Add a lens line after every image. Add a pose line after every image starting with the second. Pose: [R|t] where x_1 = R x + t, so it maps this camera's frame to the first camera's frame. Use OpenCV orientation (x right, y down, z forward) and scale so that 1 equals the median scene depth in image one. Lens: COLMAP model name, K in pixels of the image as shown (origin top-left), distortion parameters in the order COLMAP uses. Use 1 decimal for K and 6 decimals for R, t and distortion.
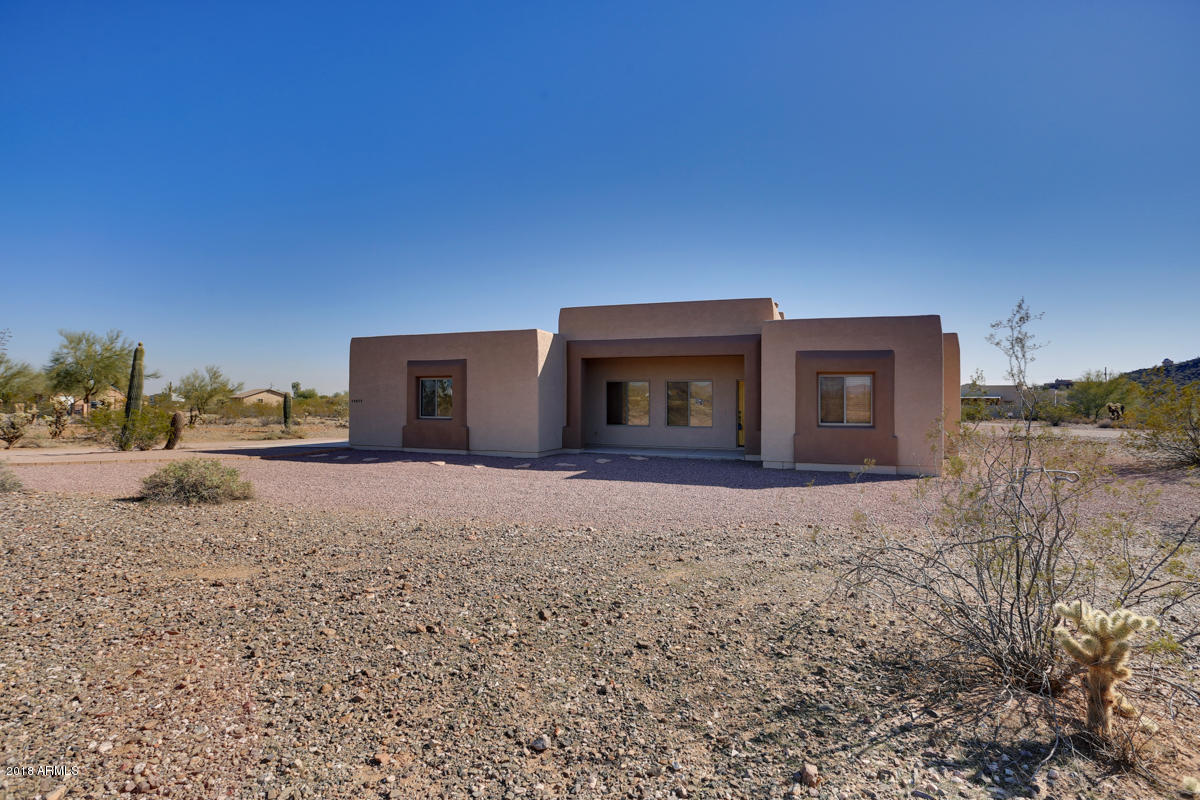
lens RADIAL K [[626.2, 0, 602.8], [0, 626.2, 378.4], [0, 0, 1]] dist [-0.058575, 0.031004]
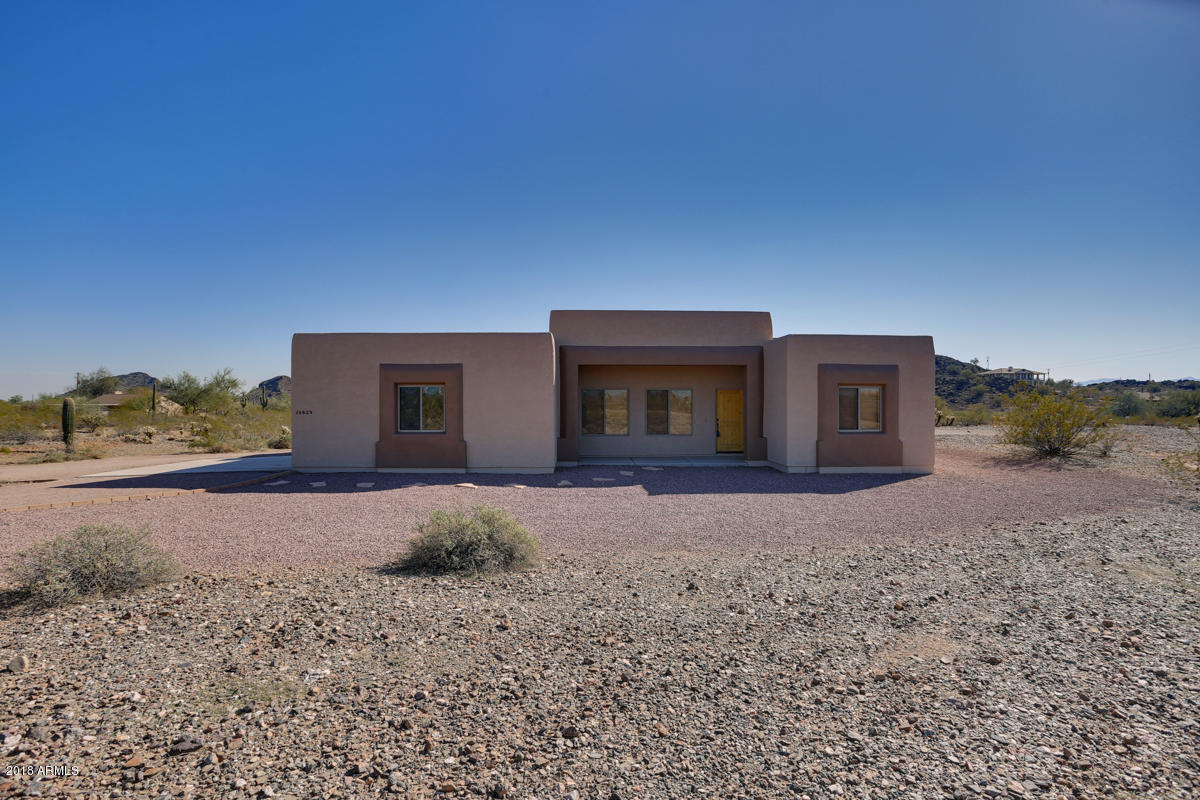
lens RADIAL K [[626.2, 0, 602.8], [0, 626.2, 378.4], [0, 0, 1]] dist [-0.058575, 0.031004]
pose [[0.922596, 0.011051, 0.385610, -0.374247], [-0.009569, 0.999938, -0.005761, -0.007410], [-0.385650, 0.001625, 0.922644, 0.117357]]
